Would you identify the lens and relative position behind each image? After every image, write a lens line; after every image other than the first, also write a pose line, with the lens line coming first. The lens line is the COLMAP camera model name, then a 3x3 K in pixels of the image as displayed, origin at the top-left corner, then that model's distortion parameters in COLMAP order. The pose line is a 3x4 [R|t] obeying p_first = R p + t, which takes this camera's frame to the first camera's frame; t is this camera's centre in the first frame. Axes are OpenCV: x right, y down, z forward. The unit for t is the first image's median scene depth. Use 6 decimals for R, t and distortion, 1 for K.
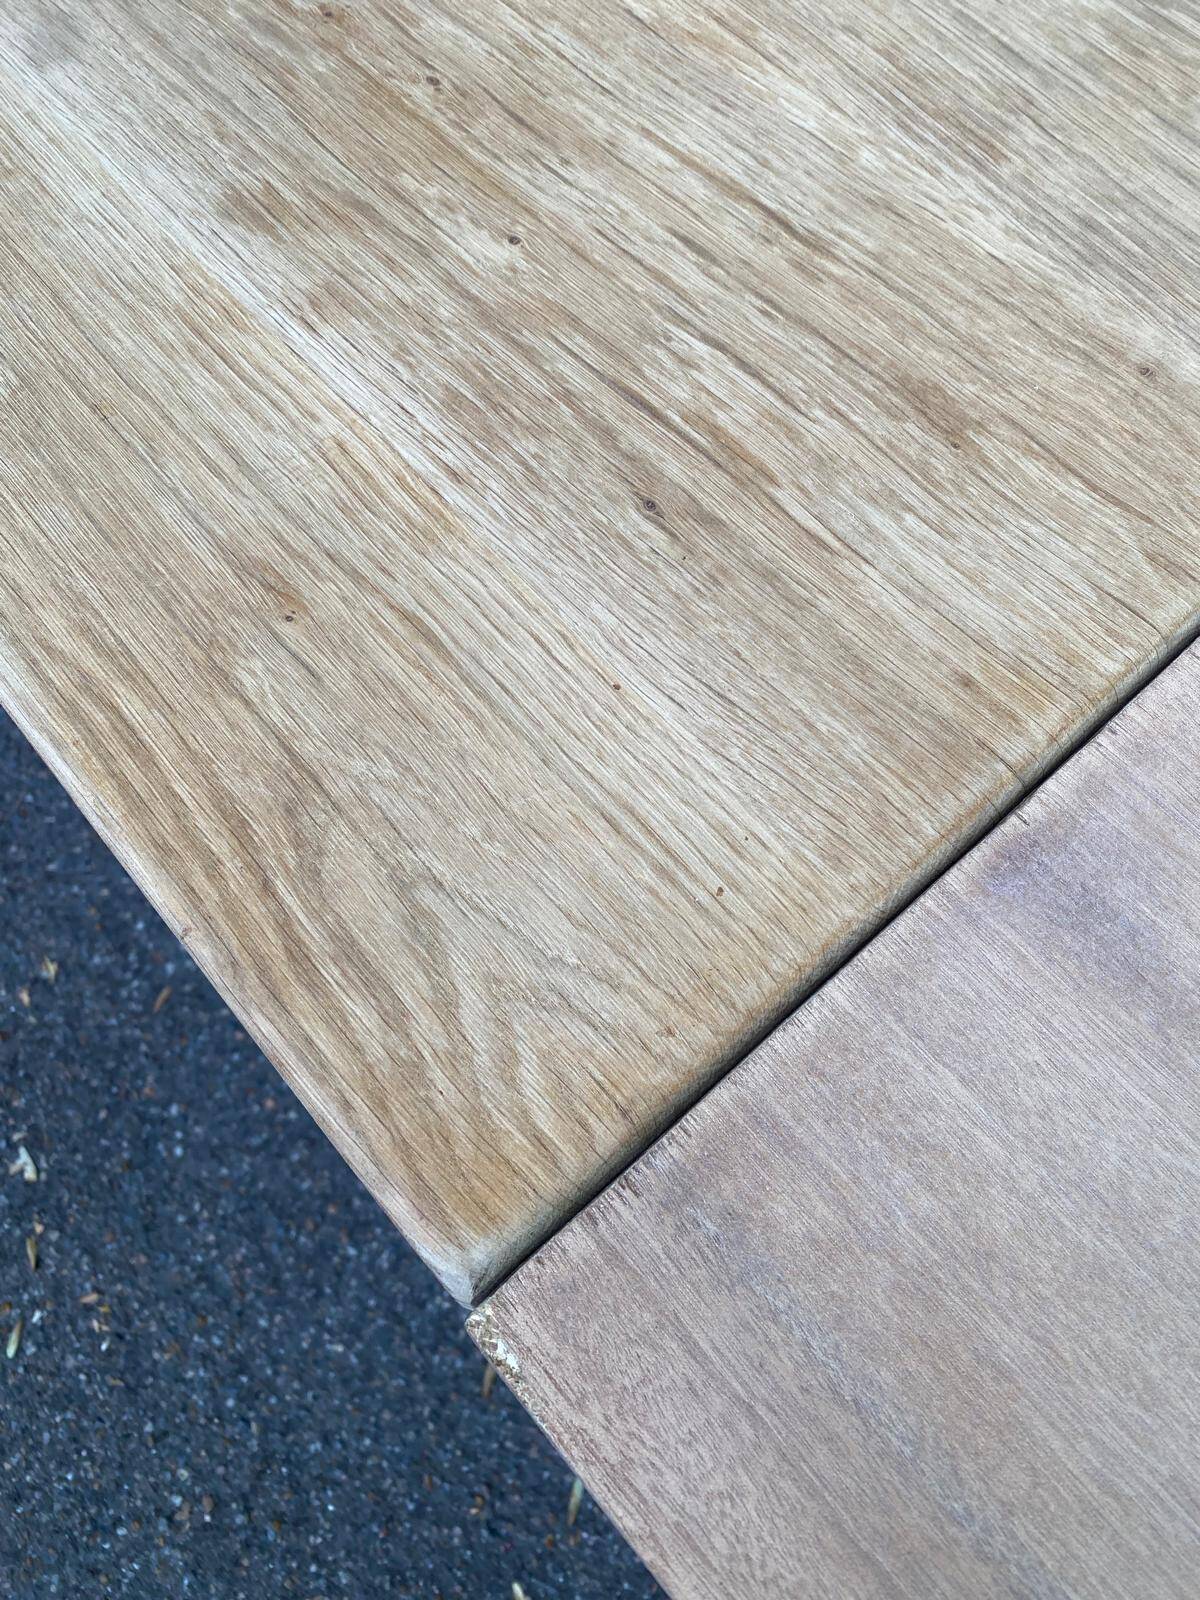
lens RADIAL K [[1224.4, 0, 615.5], [0, 1224.4, 775.3], [0, 0, 1]] dist [0.019335, -0.021340]
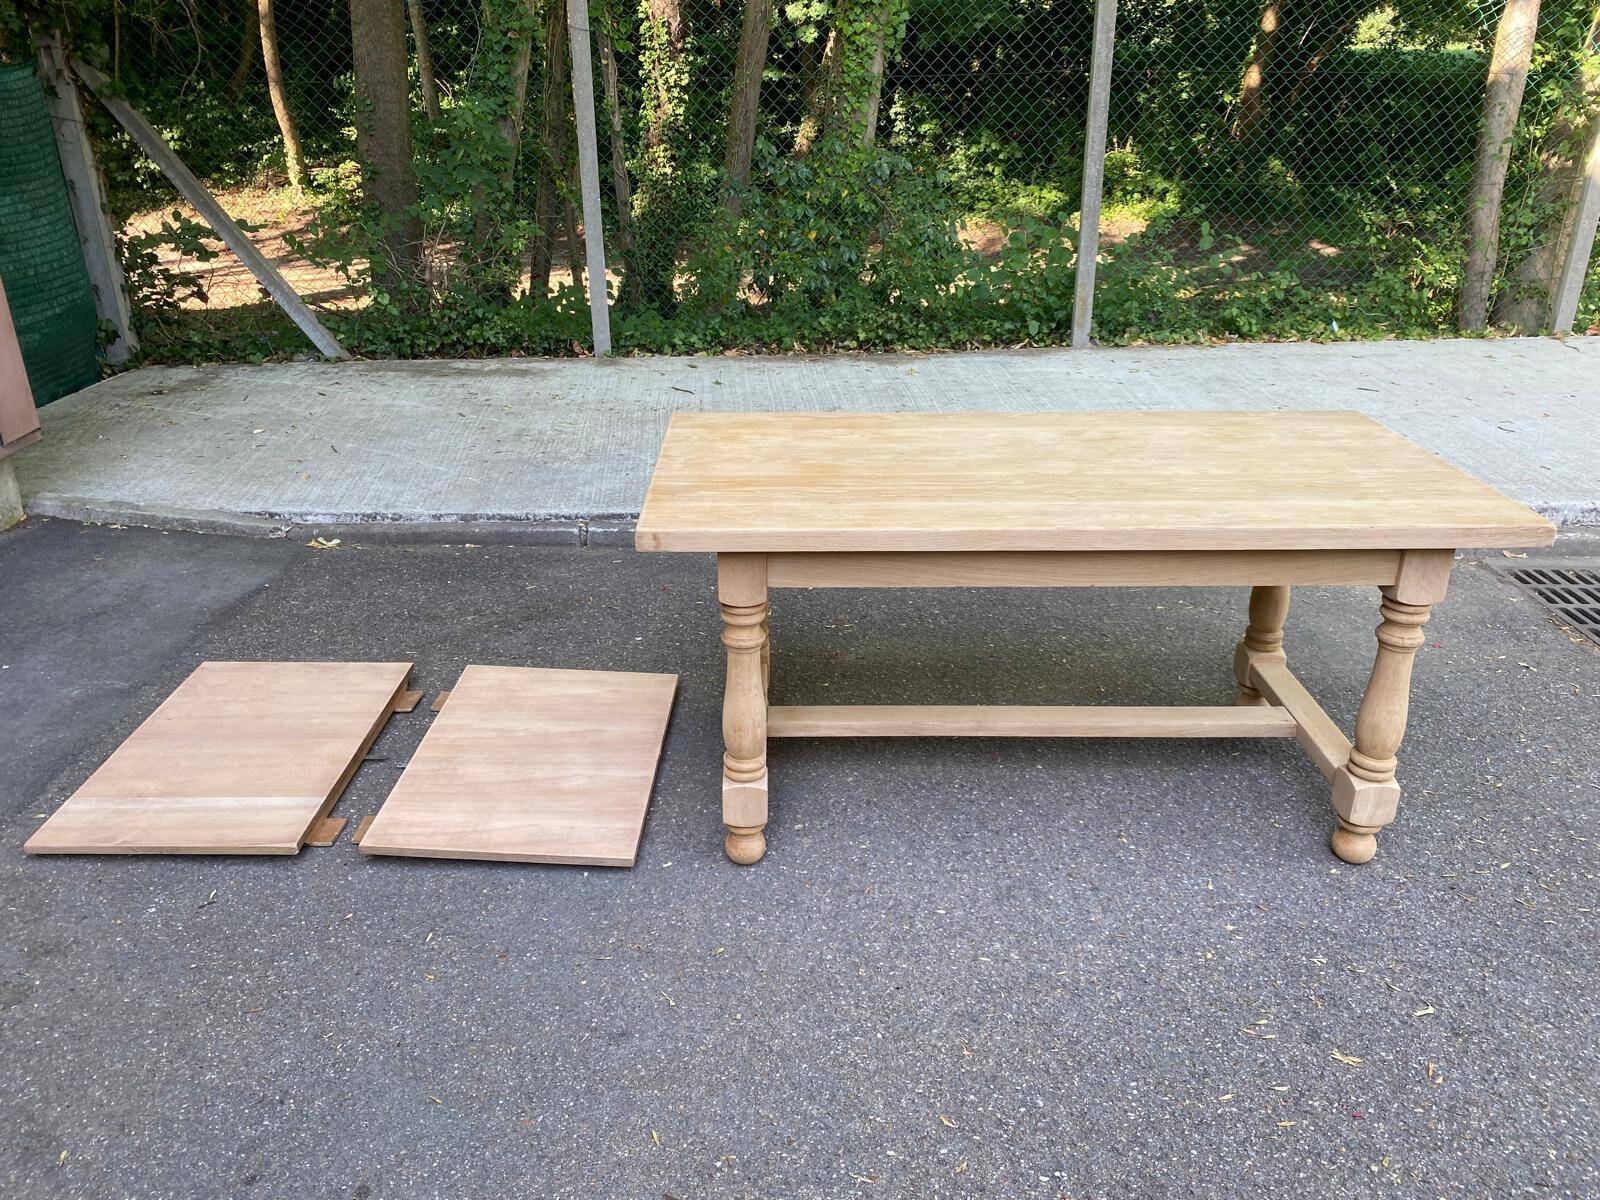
lens RADIAL K [[1224.4, 0, 786.9], [0, 1224.4, 581.4], [0, 0, 1]] dist [0.019335, -0.021340]
pose [[0.661386, -0.320199, 0.678263, -6.380141], [0.683242, 0.630272, -0.368697, 0.102861], [-0.309434, 0.707269, 0.635627, -1.682885]]
